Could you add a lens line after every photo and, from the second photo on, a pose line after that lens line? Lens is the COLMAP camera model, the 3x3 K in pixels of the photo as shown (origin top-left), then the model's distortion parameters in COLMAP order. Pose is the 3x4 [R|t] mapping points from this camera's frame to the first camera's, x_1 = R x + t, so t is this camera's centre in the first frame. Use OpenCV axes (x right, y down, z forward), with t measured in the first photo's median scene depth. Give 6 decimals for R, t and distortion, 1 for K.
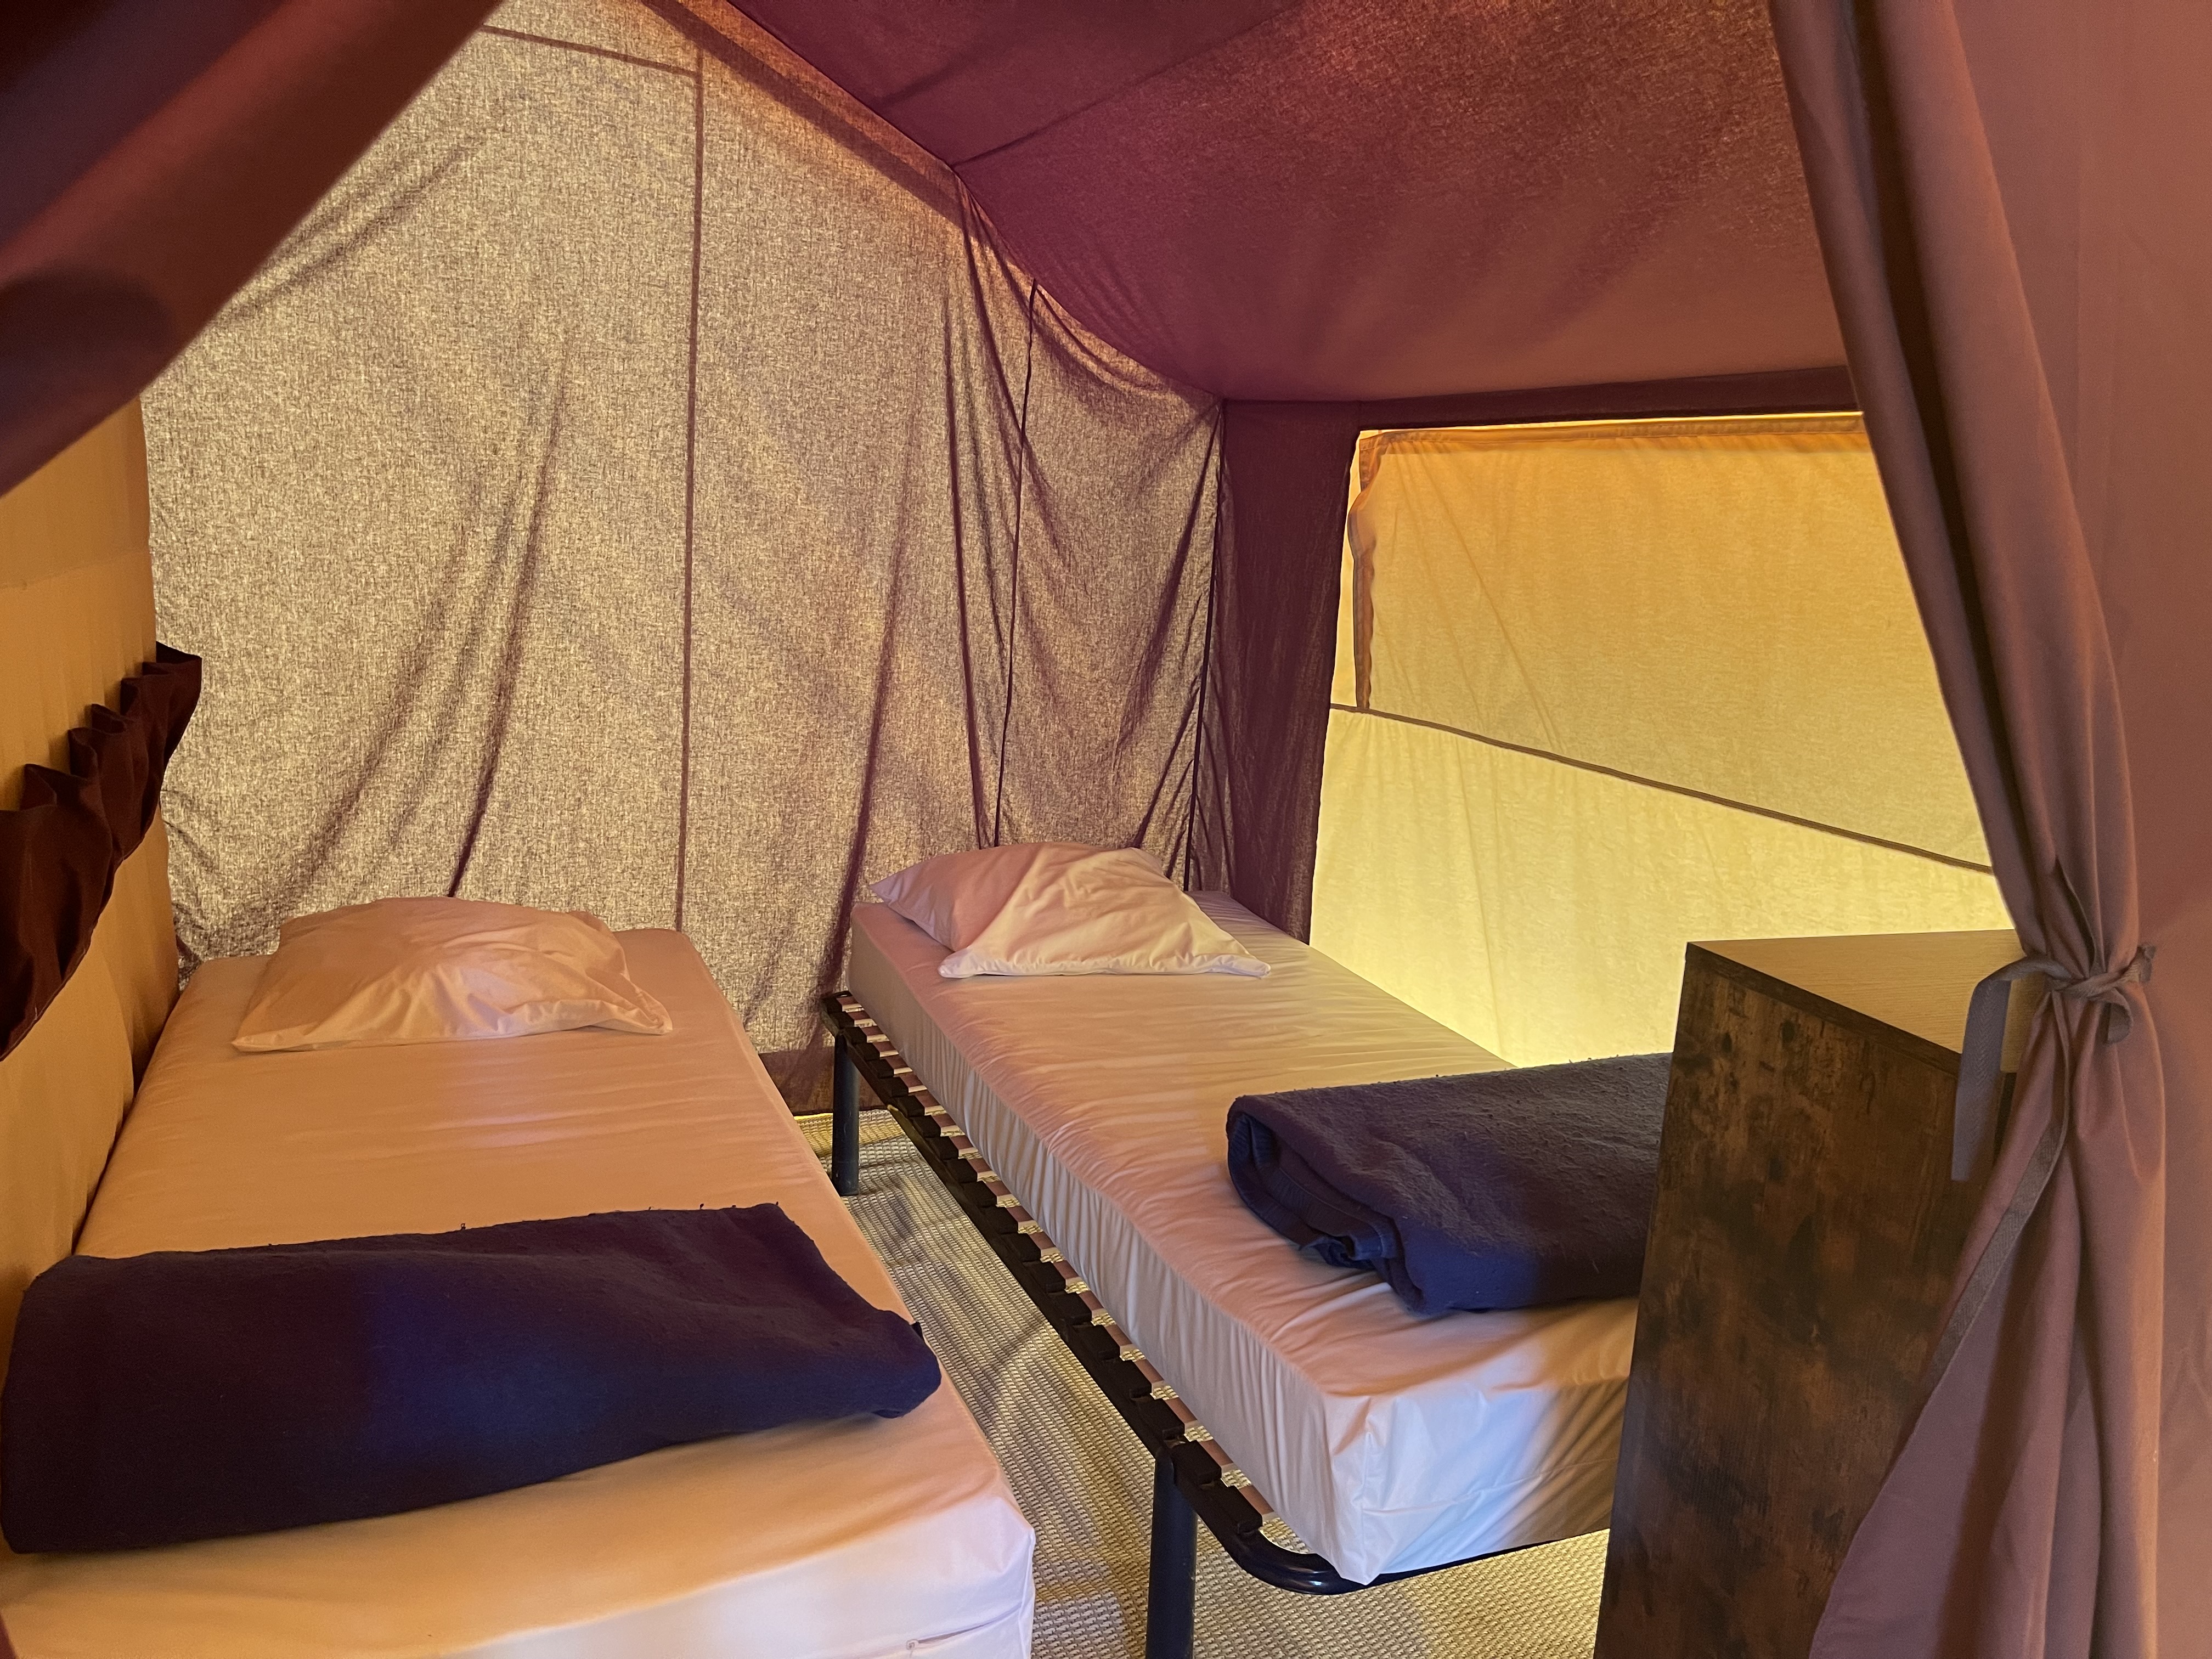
lens RADIAL K [[1687.0, 0, 1123.6], [0, 1687.0, 827.0], [0, 0, 1]] dist [0.116977, -0.150628]
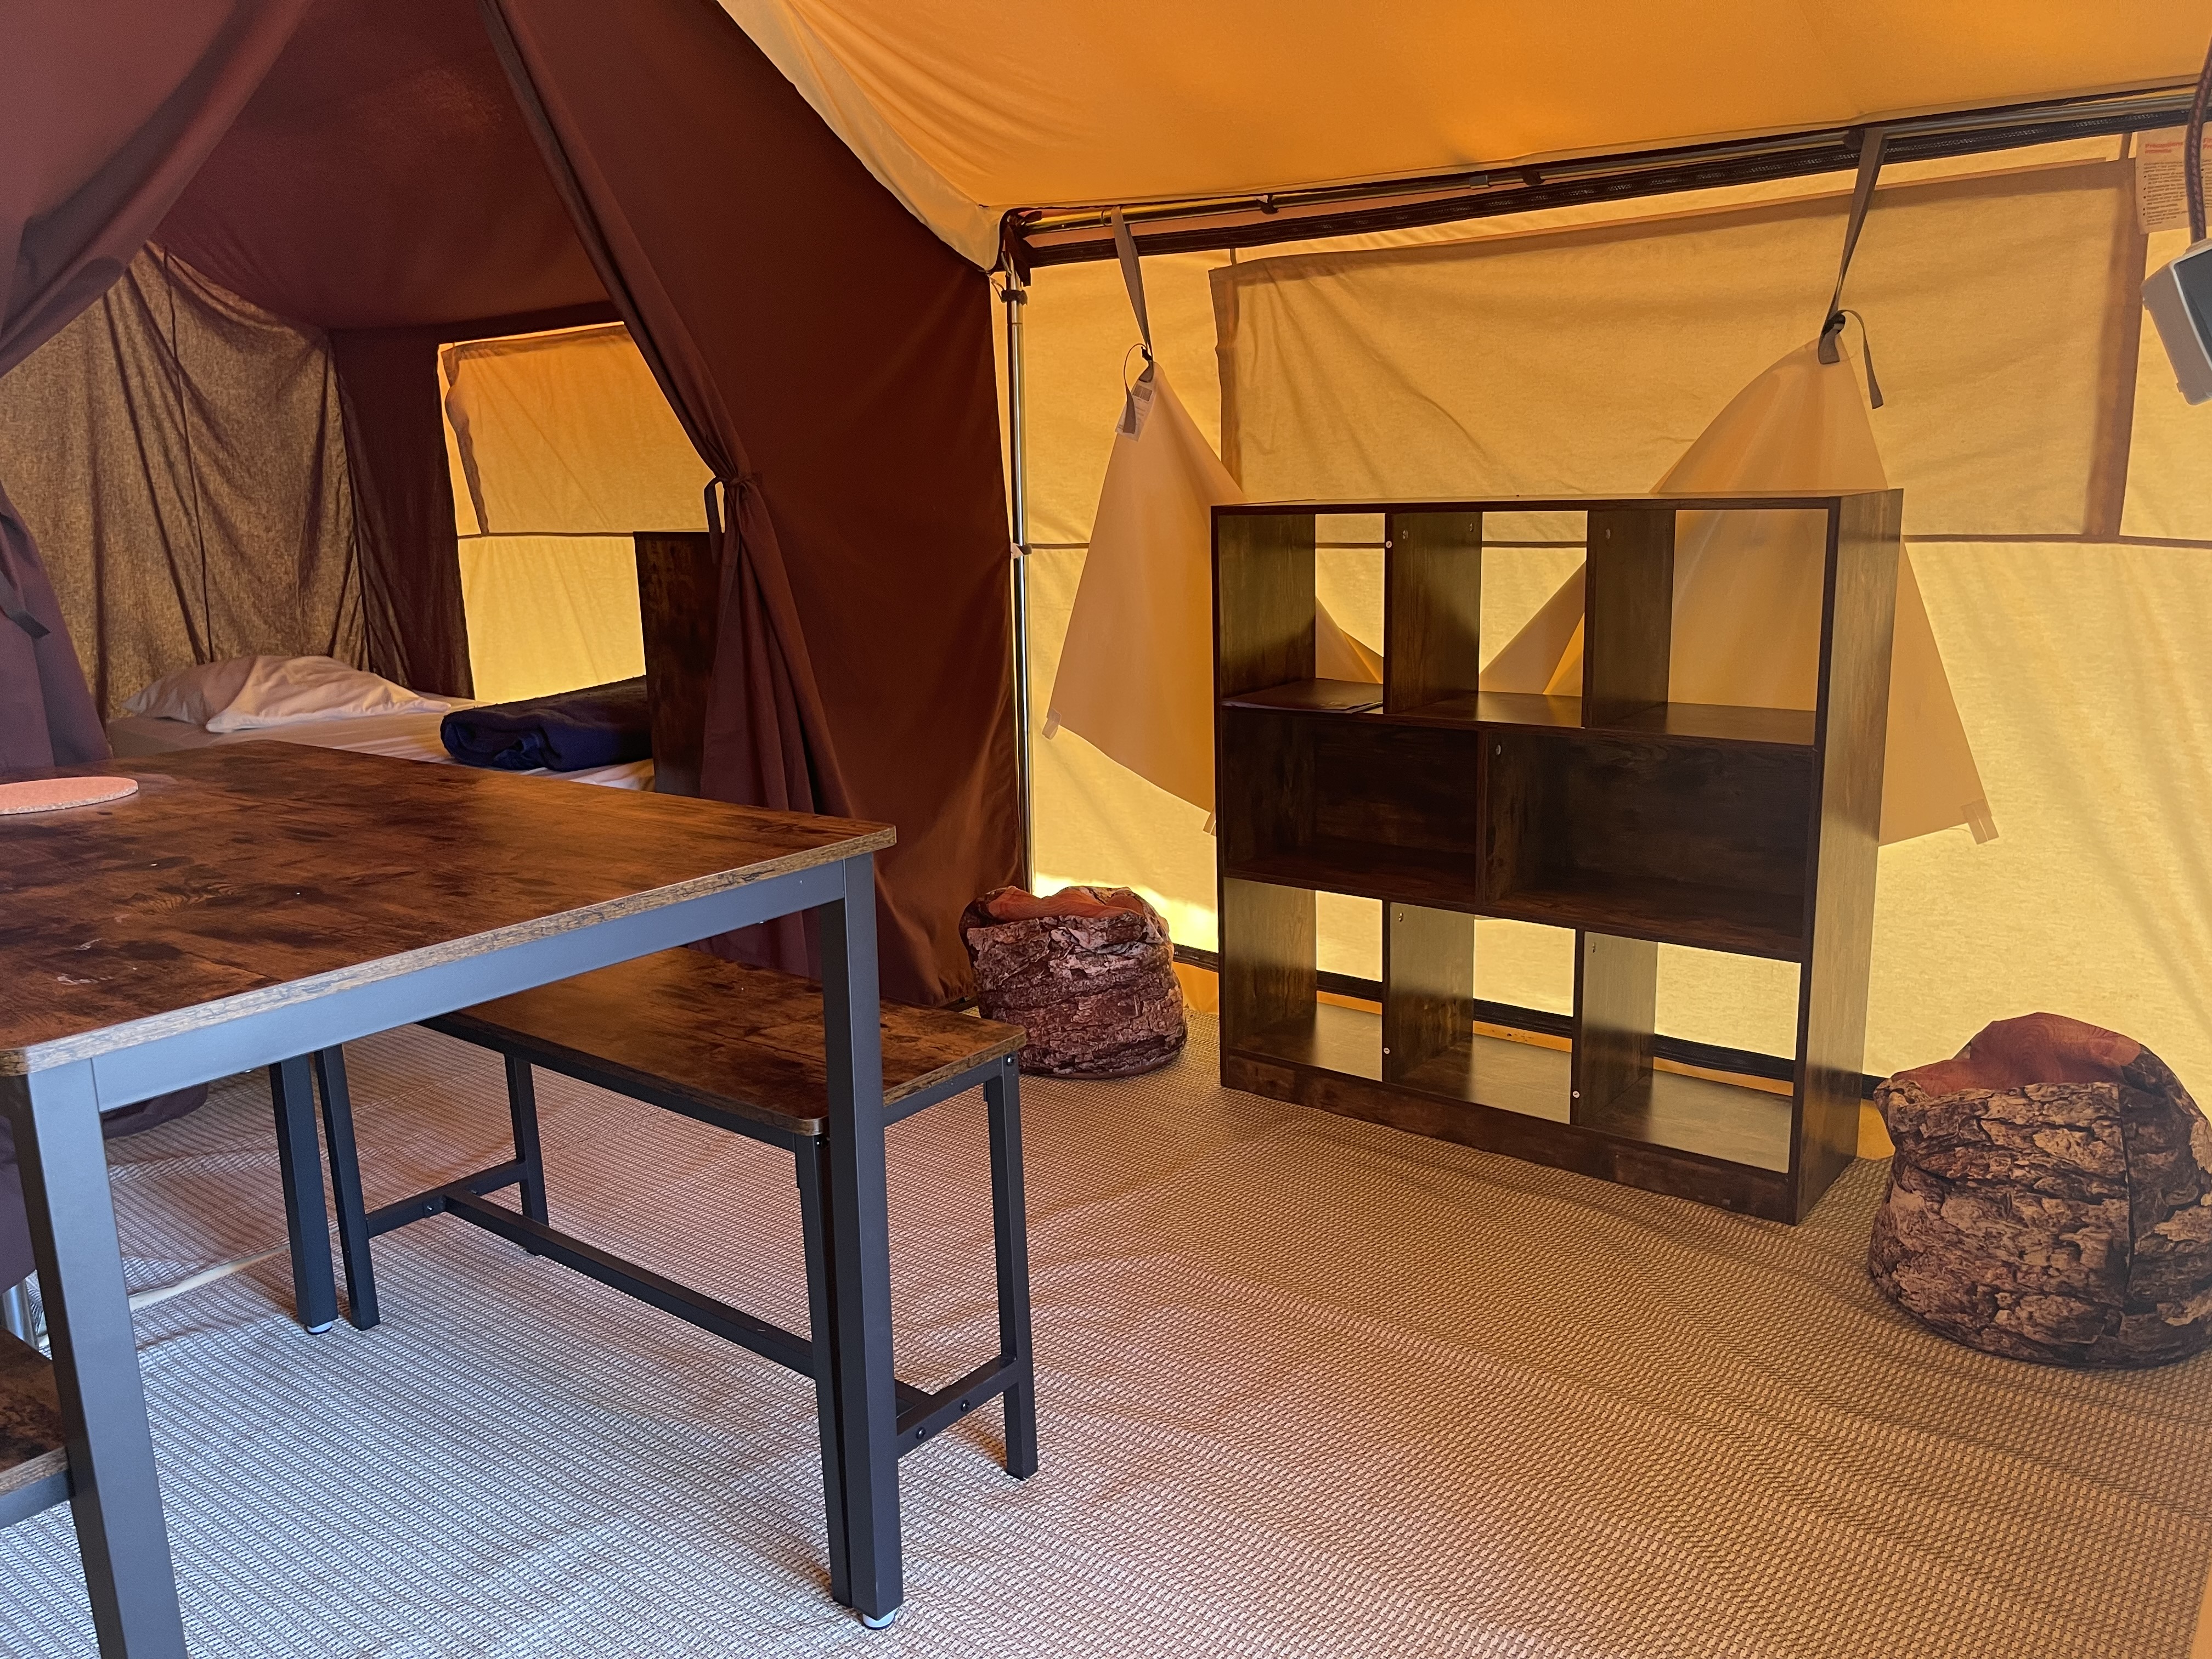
lens RADIAL K [[1687.0, 0, 1123.6], [0, 1687.0, 827.0], [0, 0, 1]] dist [0.116977, -0.150628]
pose [[0.872713, -0.184313, 0.452107, -0.089513], [0.176511, 0.982480, 0.059810, 0.184032], [-0.455210, 0.027605, 0.889956, -0.557348]]
